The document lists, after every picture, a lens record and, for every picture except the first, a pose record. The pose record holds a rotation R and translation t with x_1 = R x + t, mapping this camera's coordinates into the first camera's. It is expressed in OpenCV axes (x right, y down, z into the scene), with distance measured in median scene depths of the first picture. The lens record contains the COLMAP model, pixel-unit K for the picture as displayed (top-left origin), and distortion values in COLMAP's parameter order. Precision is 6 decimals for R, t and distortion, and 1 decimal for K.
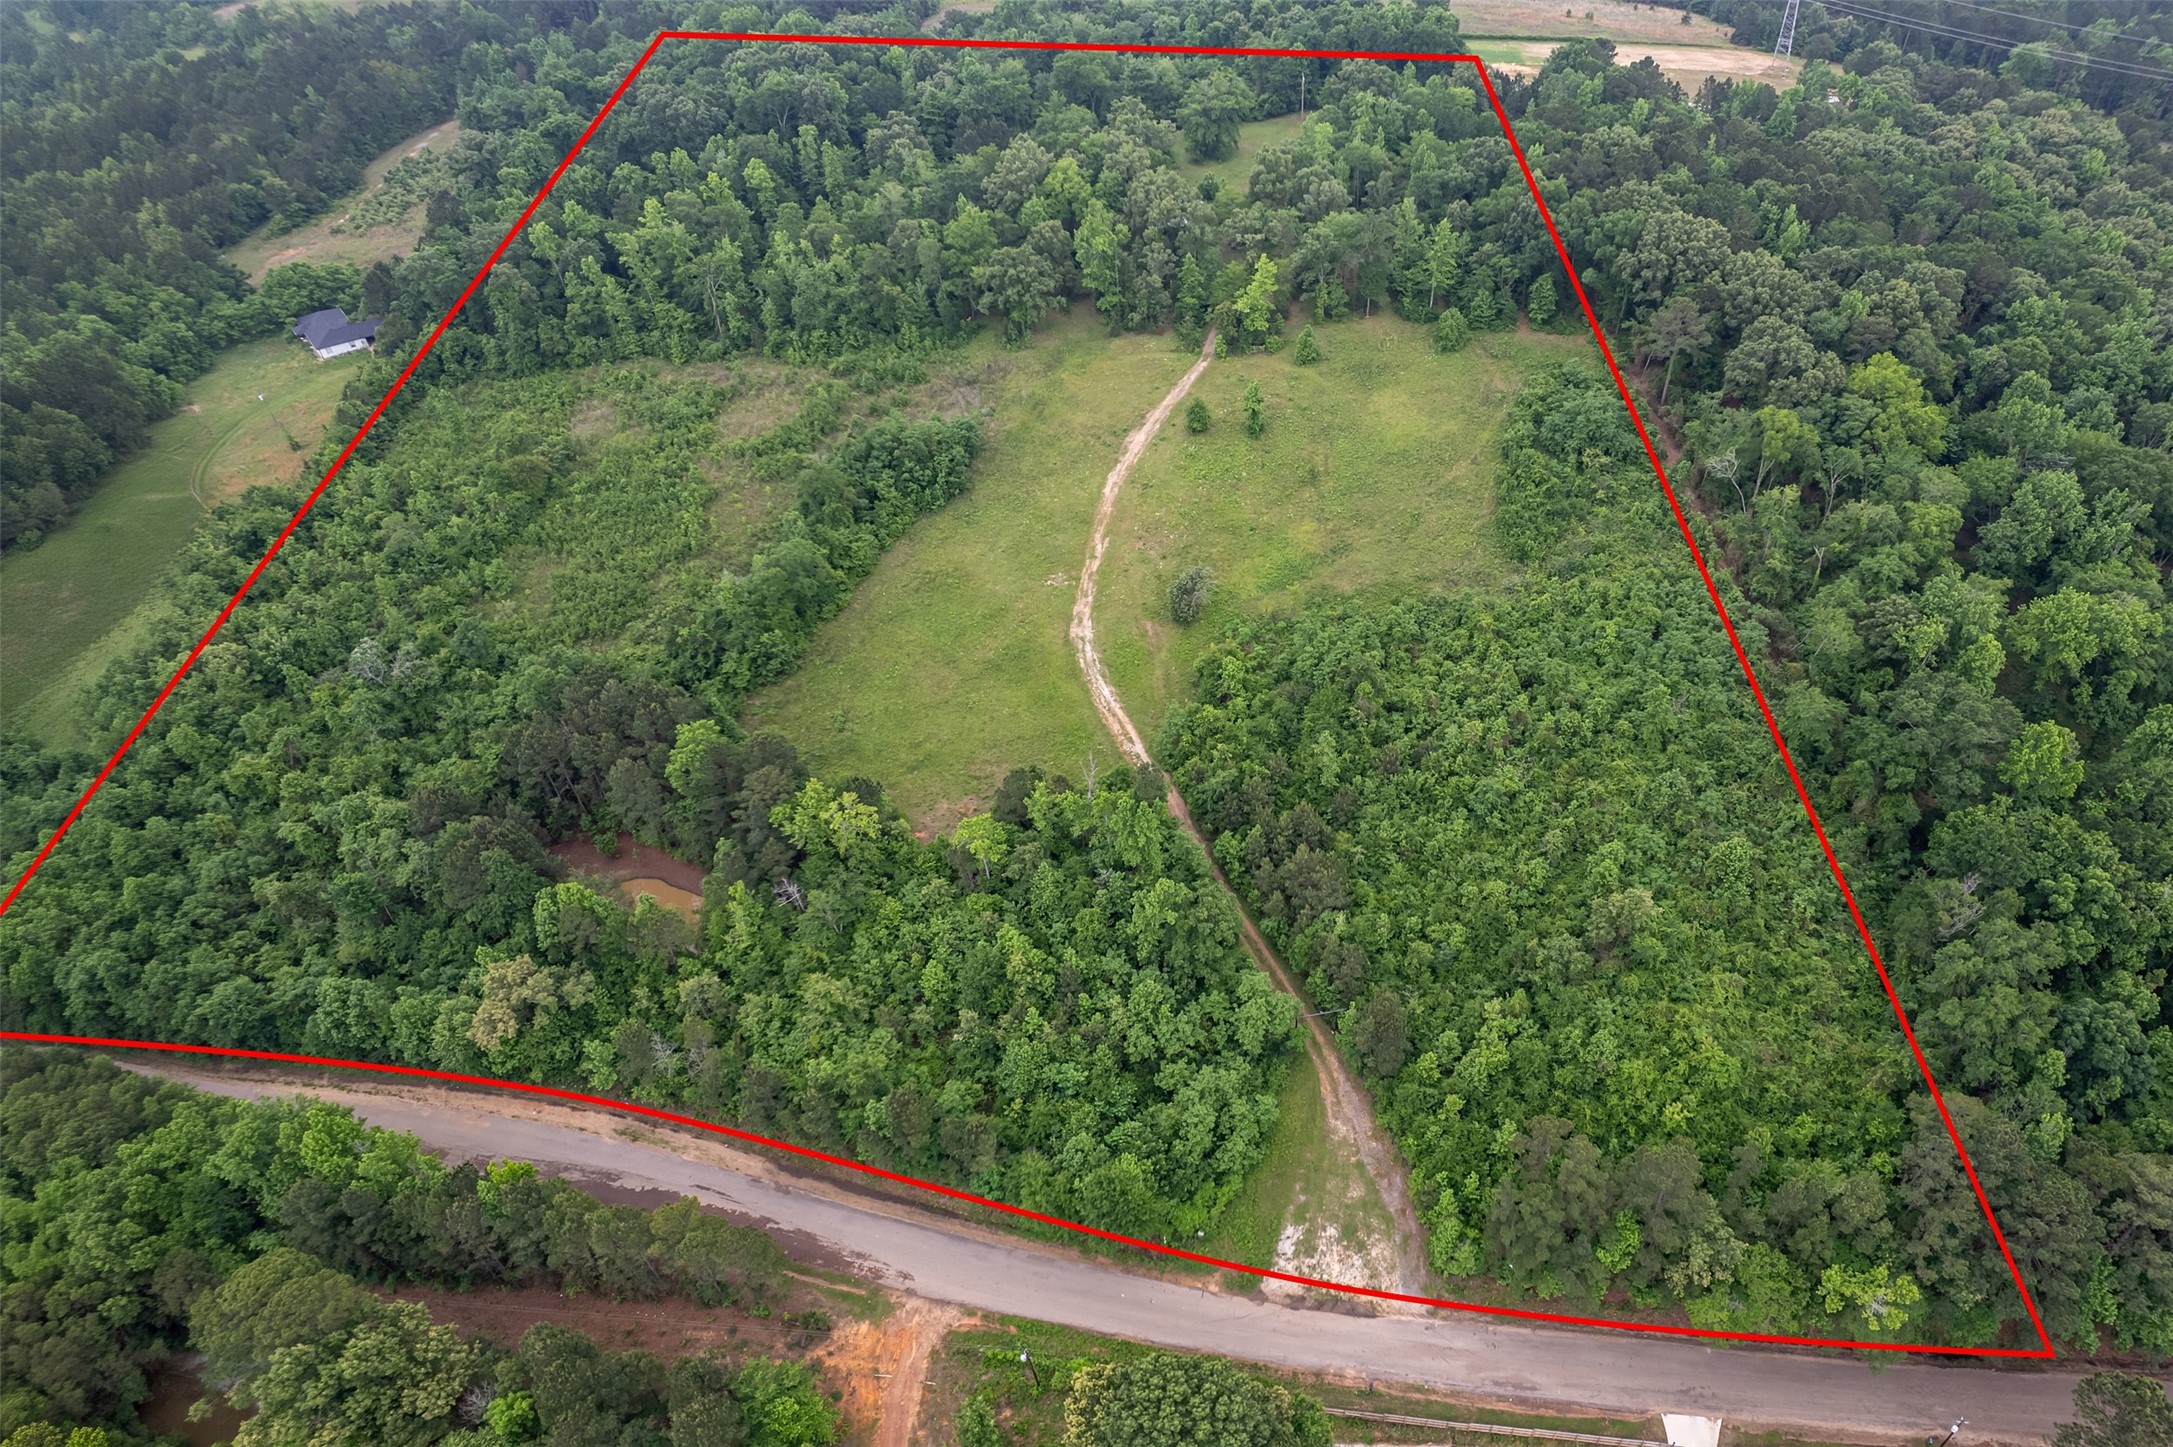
lens RADIAL K [[1371.6, 0, 1293.6], [0, 1371.6, 722.4], [0, 0, 1]] dist [-0.072272, 0.065176]
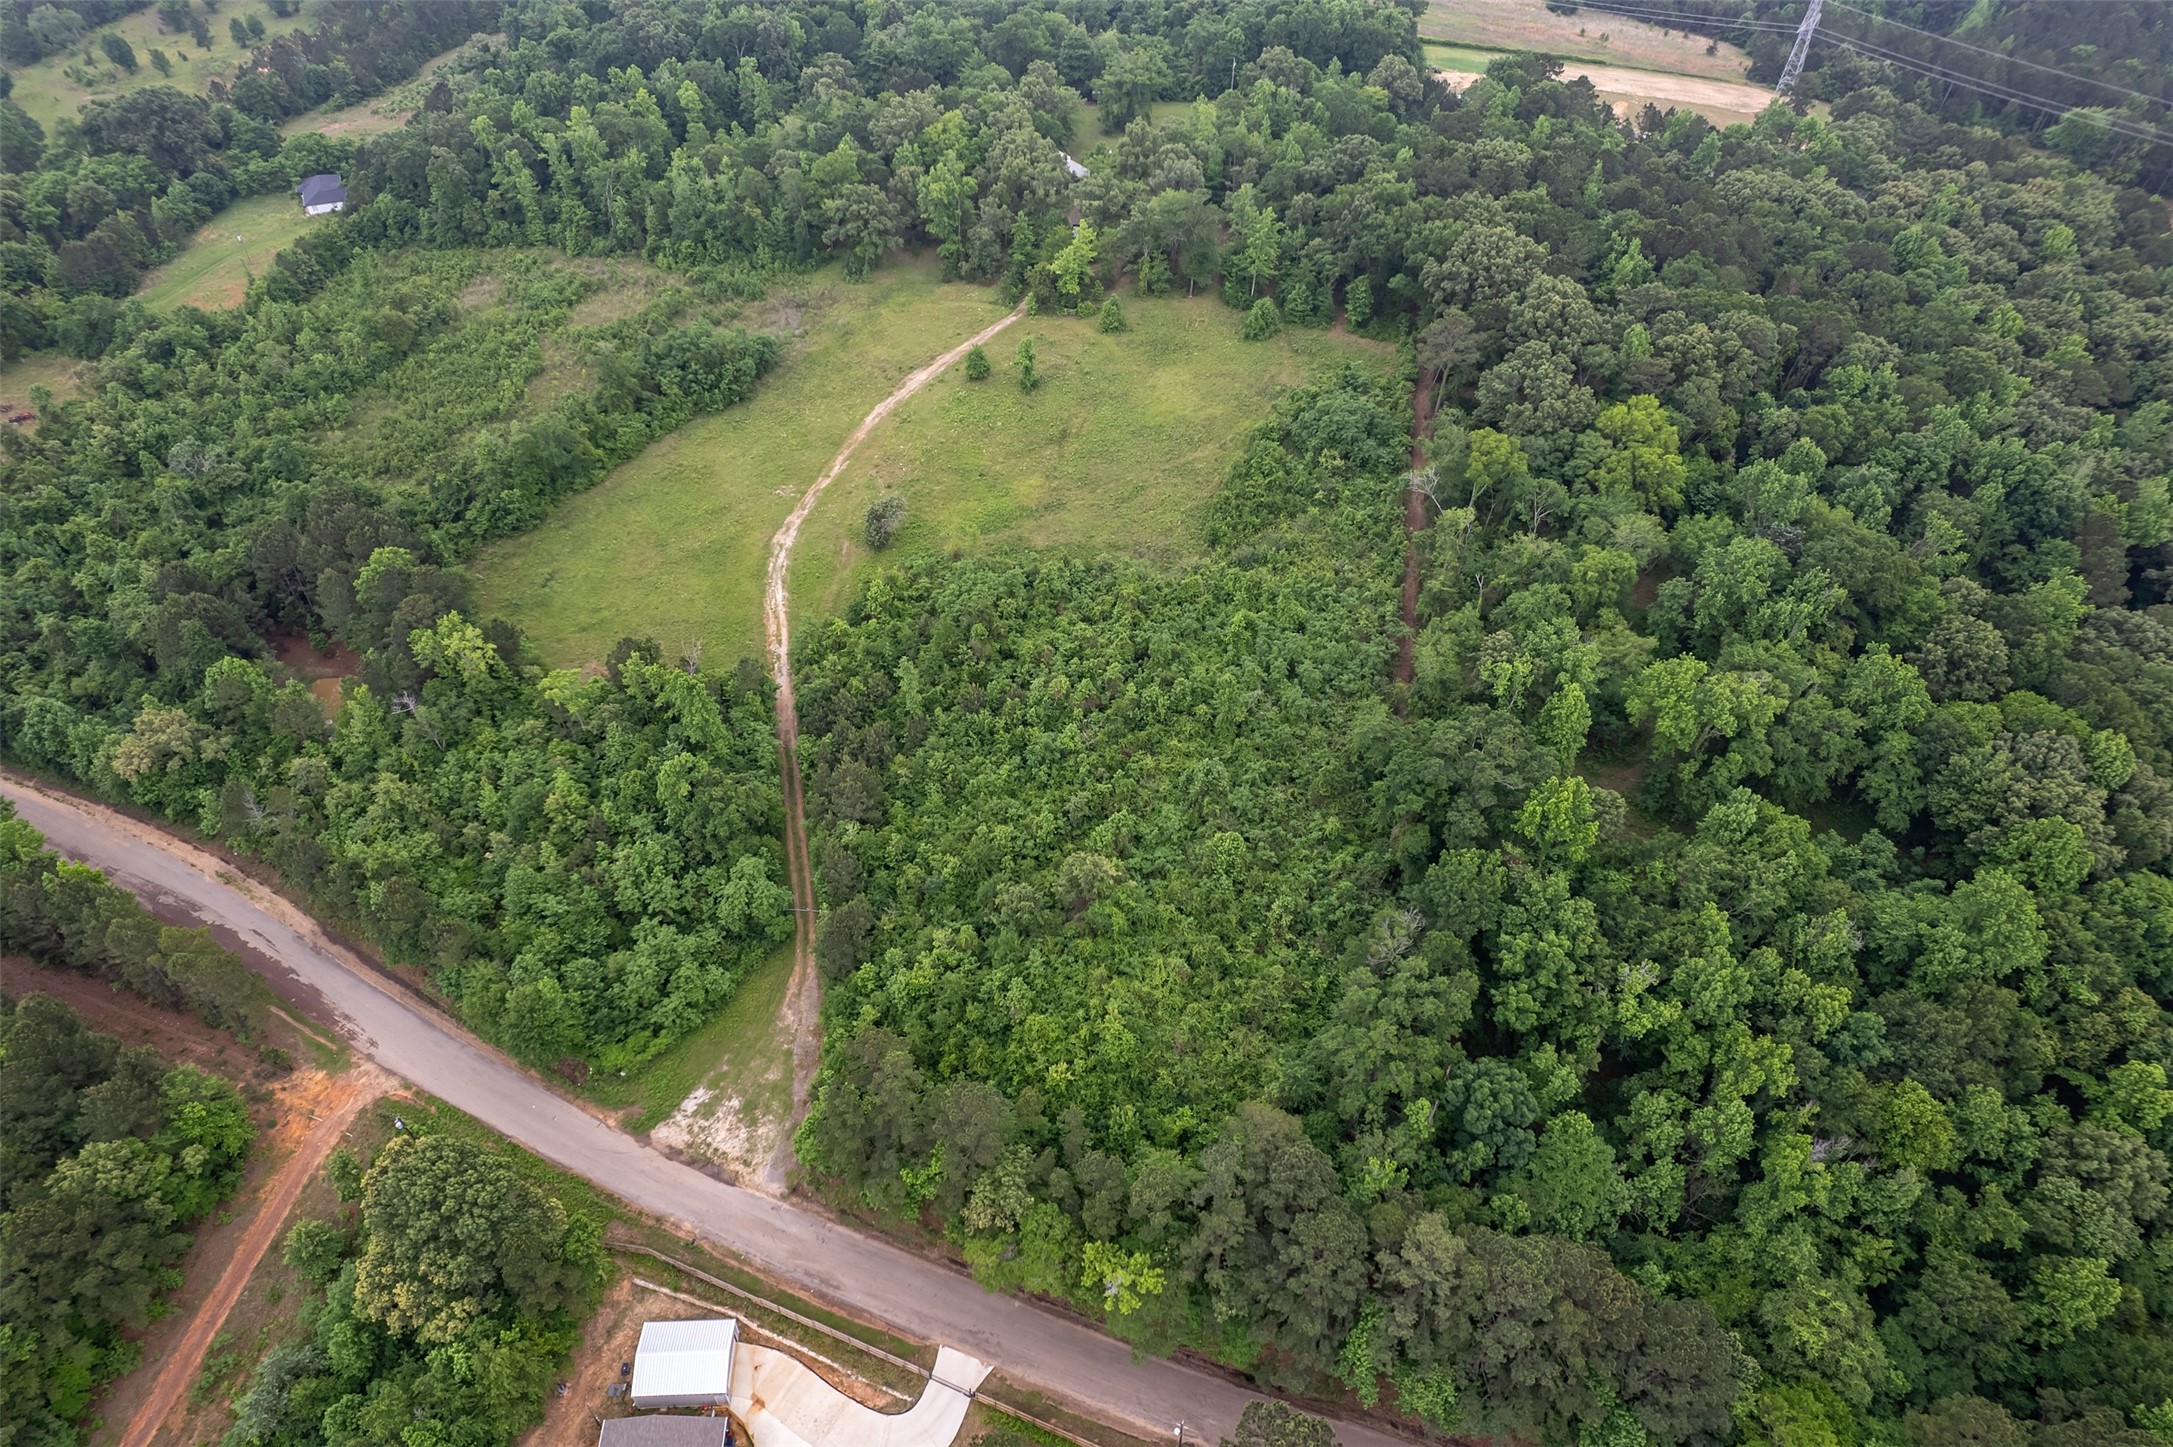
lens RADIAL K [[1369.3, 0, 1086.5], [0, 1369.3, 723.5], [0, 0, 1]] dist [-0.070788, 0.061711]
pose [[0.961827, 0.193602, -0.193410, 0.281003], [-0.192932, 0.980955, 0.022479, 0.004579], [0.194079, 0.015694, 0.980860, 0.006189]]
